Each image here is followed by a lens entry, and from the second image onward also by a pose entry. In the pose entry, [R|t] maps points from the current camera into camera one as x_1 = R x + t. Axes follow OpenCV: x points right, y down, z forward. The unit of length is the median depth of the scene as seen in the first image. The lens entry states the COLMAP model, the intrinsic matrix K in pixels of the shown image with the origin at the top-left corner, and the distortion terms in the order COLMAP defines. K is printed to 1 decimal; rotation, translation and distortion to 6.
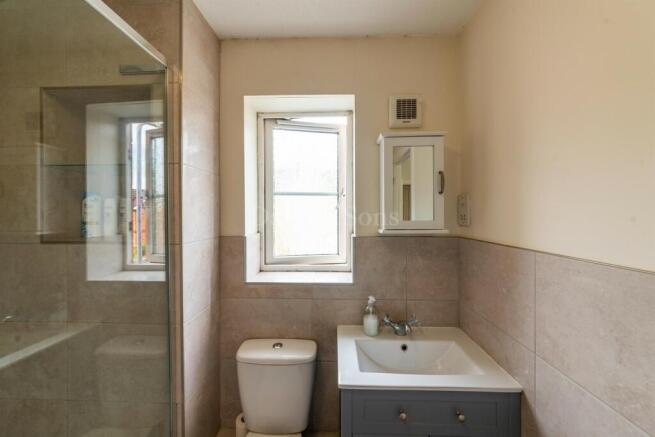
lens RADIAL K [[231.2, 0, 327.7], [0, 231.2, 213.7], [0, 0, 1]] dist [-0.001966, 0.000290]
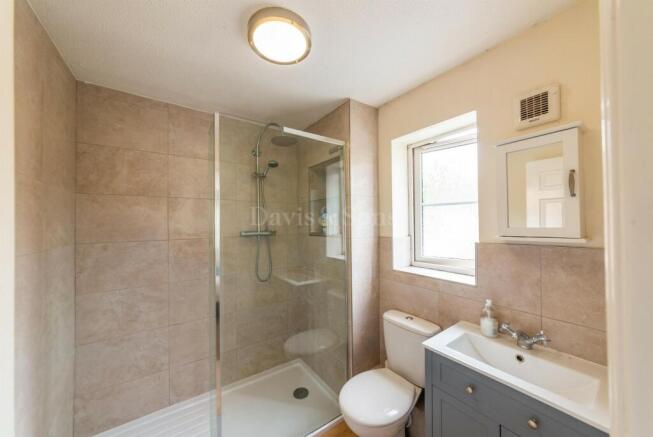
lens RADIAL K [[230.5, 0, 325.1], [0, 230.5, 222.3], [0, 0, 1]] dist [-0.001966, 0.000290]
pose [[0.603443, -0.005790, -0.797385, 0.549147], [0.003516, 0.999983, -0.004601, 0.008940], [0.797398, -0.000027, 0.603454, -0.207432]]
